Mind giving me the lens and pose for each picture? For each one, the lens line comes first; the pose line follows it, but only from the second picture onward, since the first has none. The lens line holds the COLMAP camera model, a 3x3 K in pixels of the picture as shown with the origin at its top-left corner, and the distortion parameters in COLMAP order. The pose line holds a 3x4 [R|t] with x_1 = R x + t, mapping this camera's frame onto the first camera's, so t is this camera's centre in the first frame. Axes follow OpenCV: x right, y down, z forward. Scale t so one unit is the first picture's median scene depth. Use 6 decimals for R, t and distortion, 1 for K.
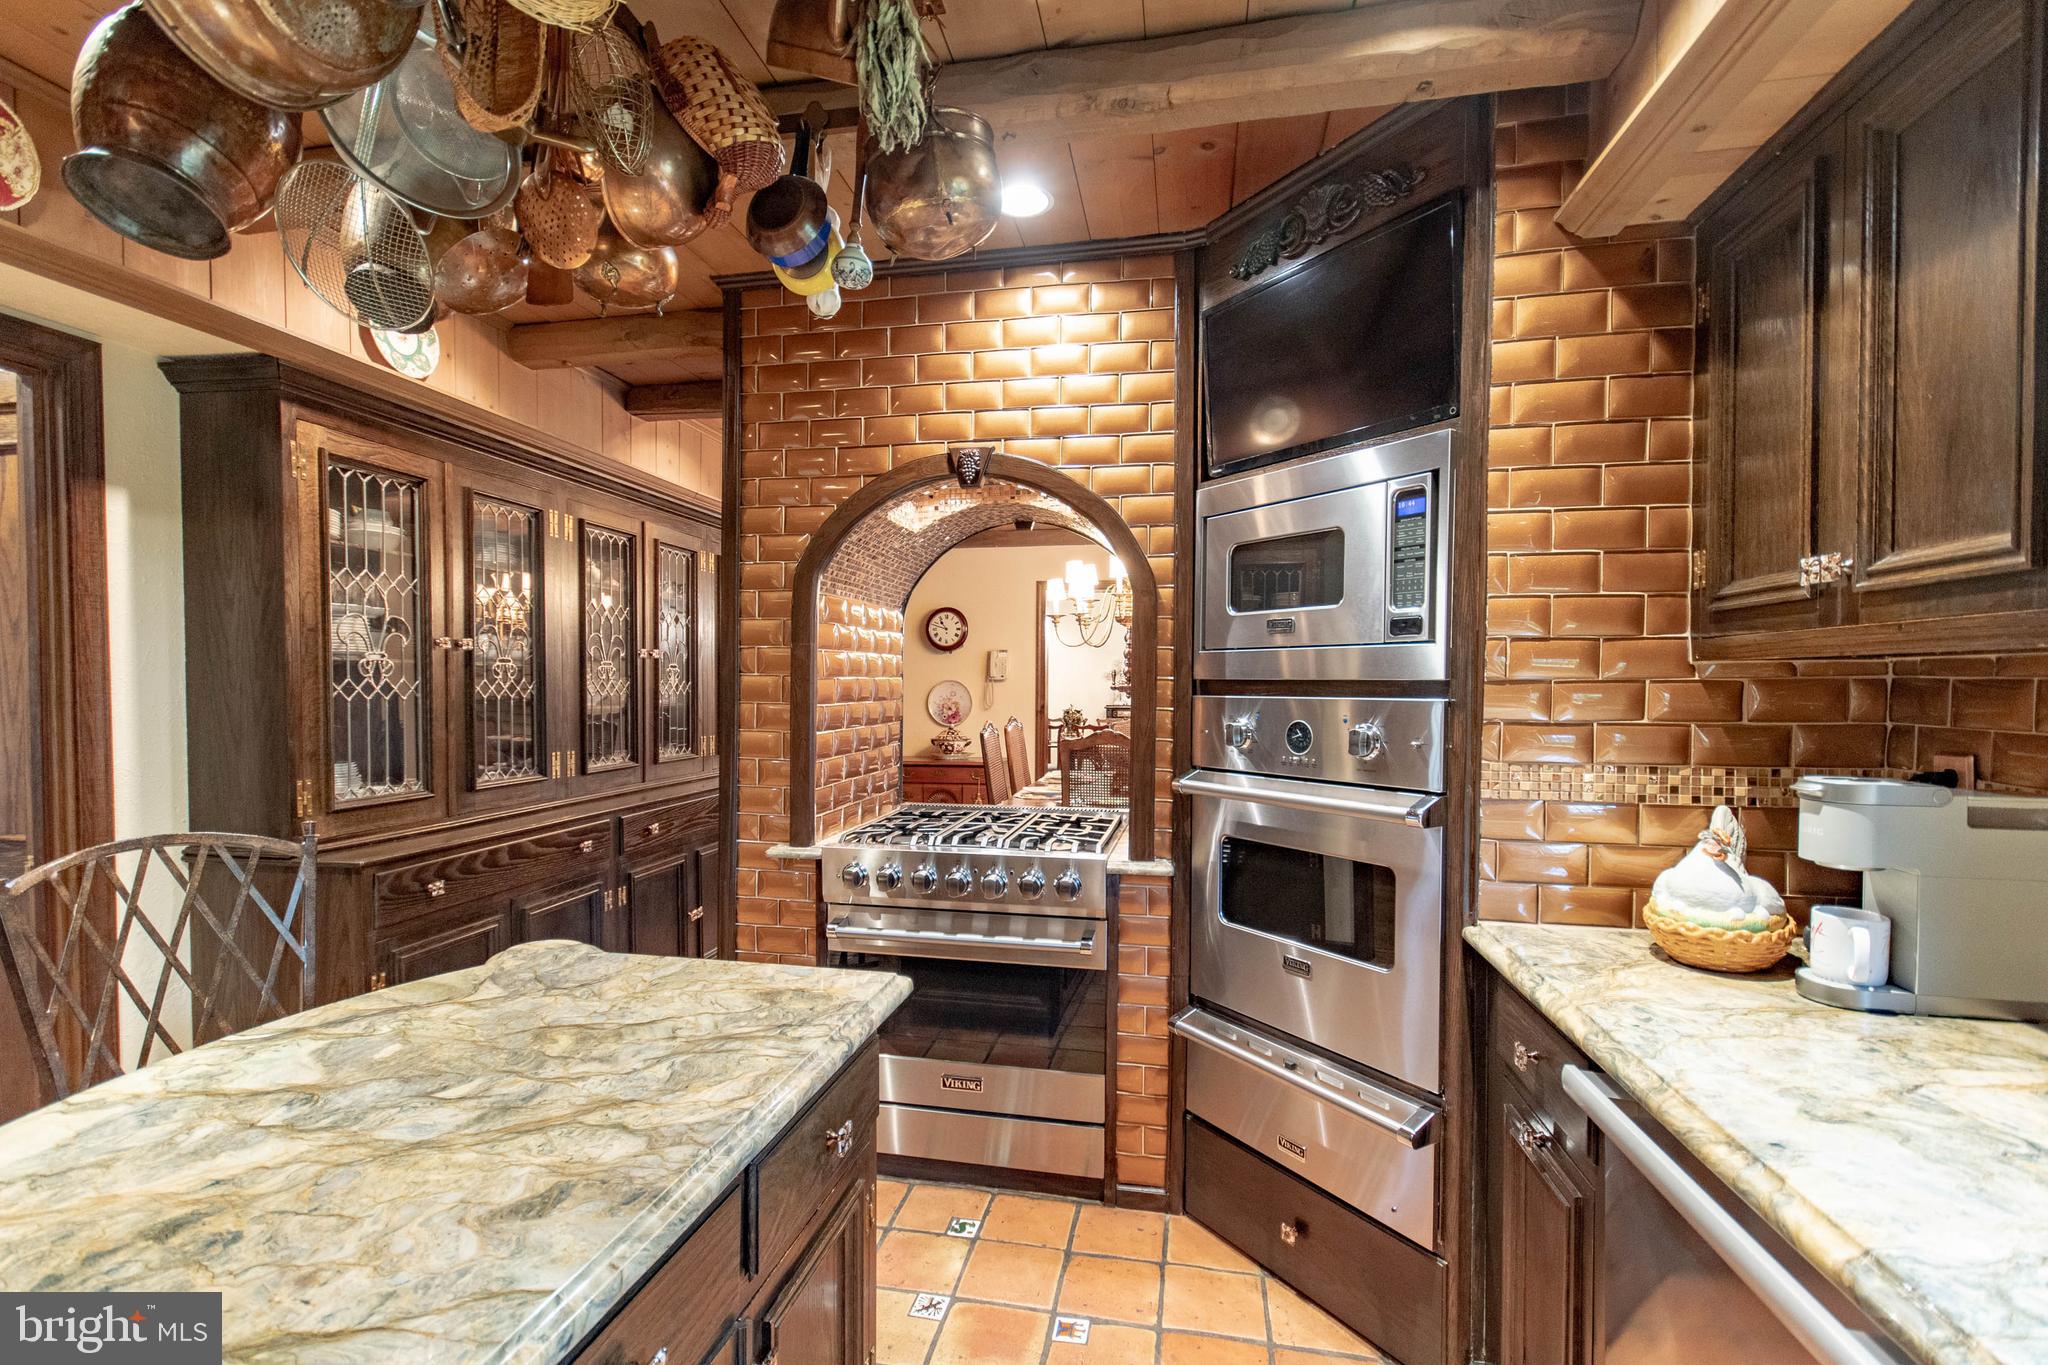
lens RADIAL K [[932.0, 0, 1014.9], [0, 932.0, 703.8], [0, 0, 1]] dist [0.009552, -0.000139]
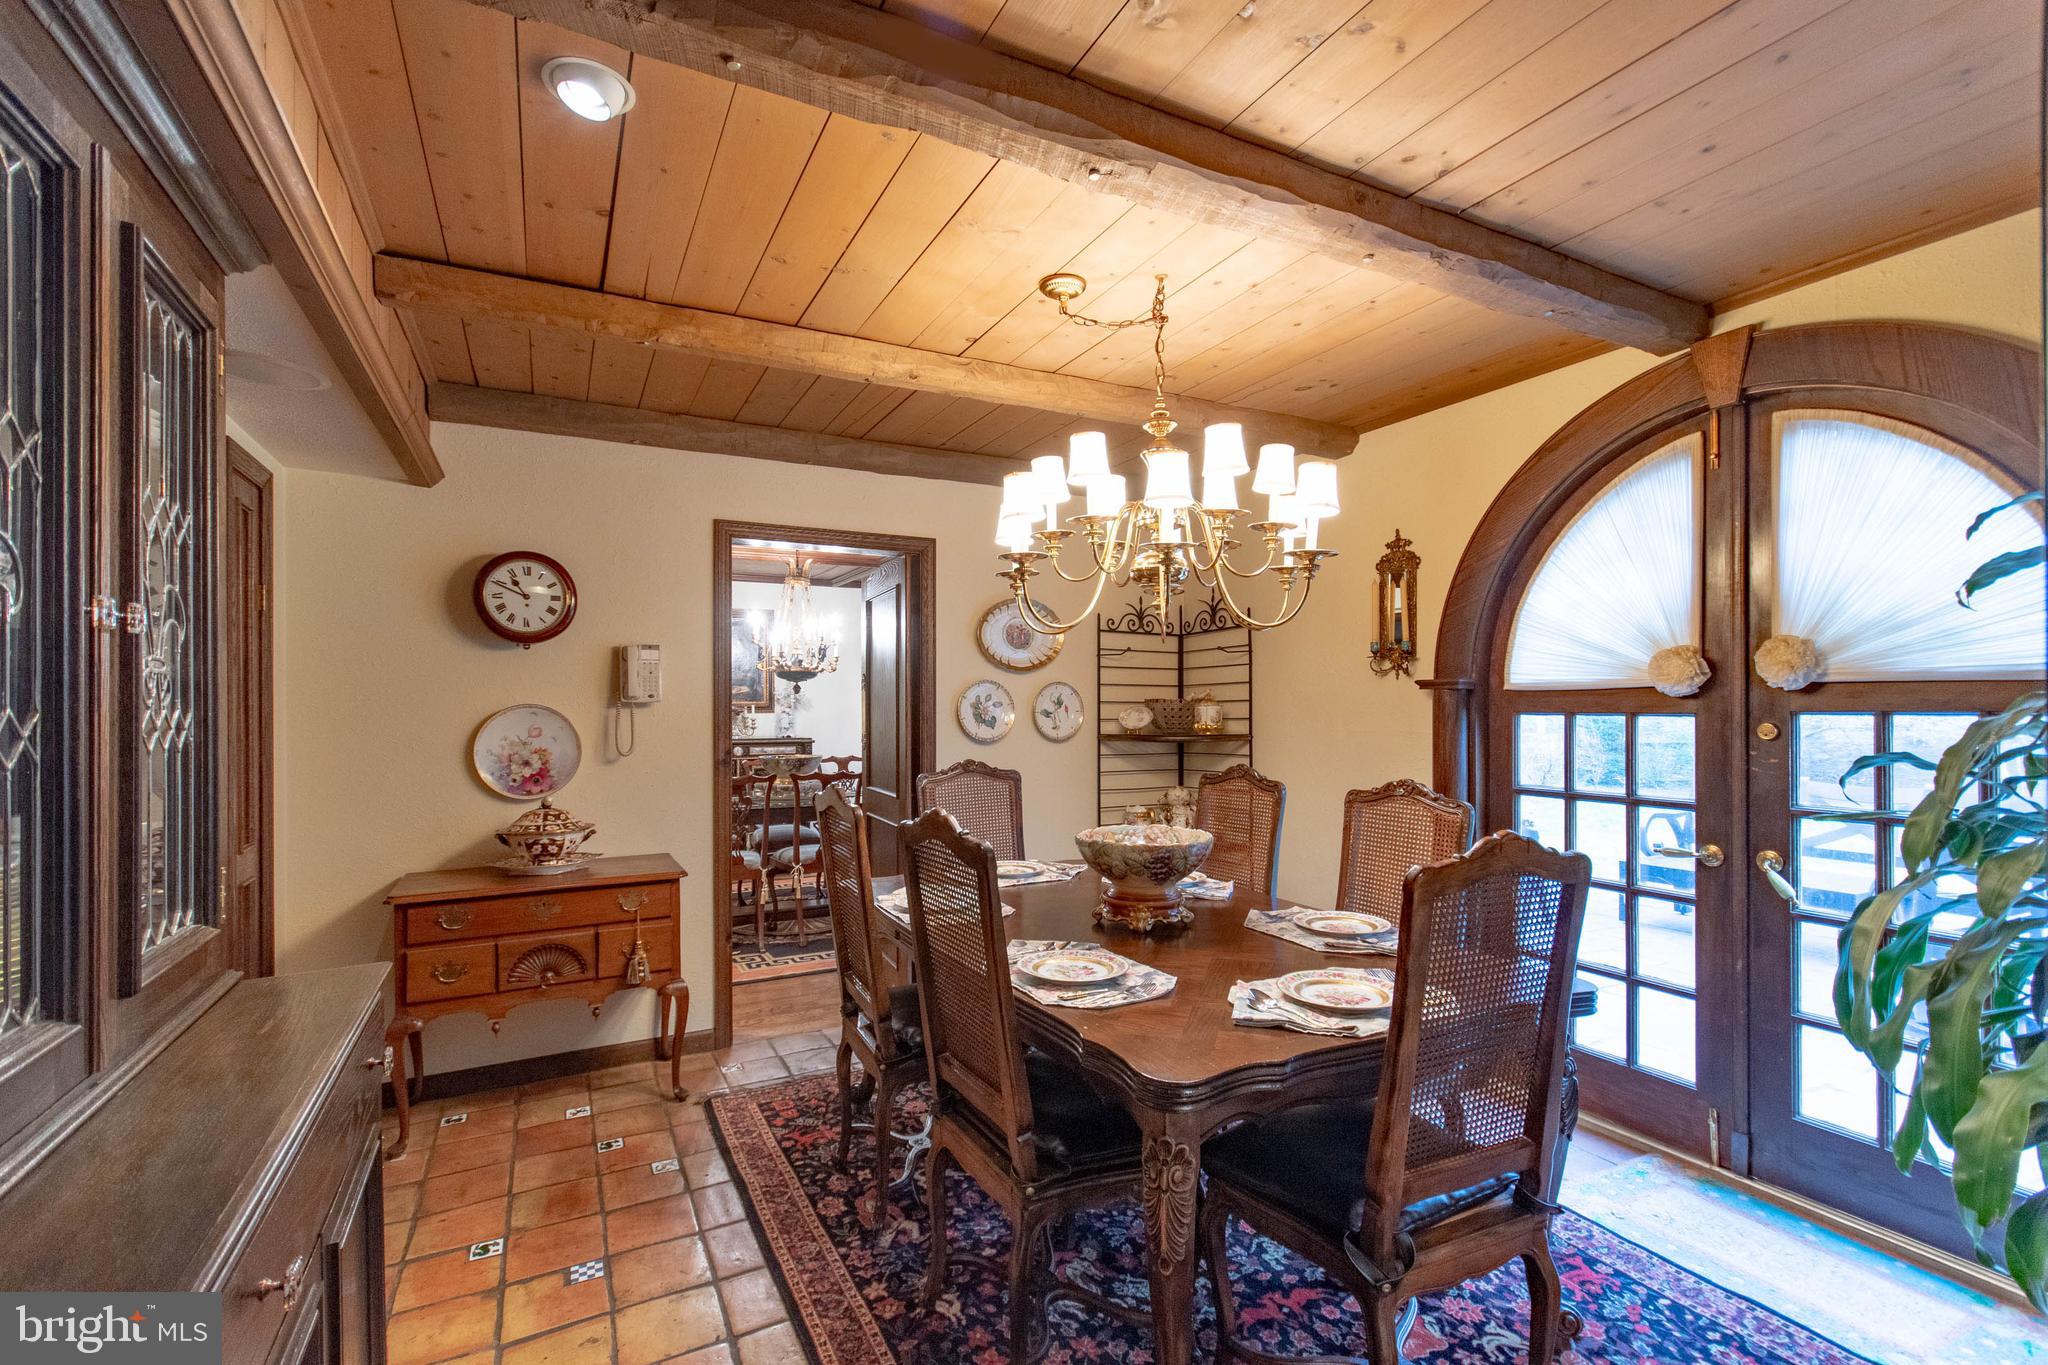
lens RADIAL K [[907.0, 0, 1016.4], [0, 907.0, 706.1], [0, 0, 1]] dist [0.005599, -0.000780]
pose [[0.783816, -0.005867, 0.620965, -0.631280], [0.019498, 0.999695, -0.015167, -0.047443], [-0.620687, 0.023996, 0.783691, 1.843461]]
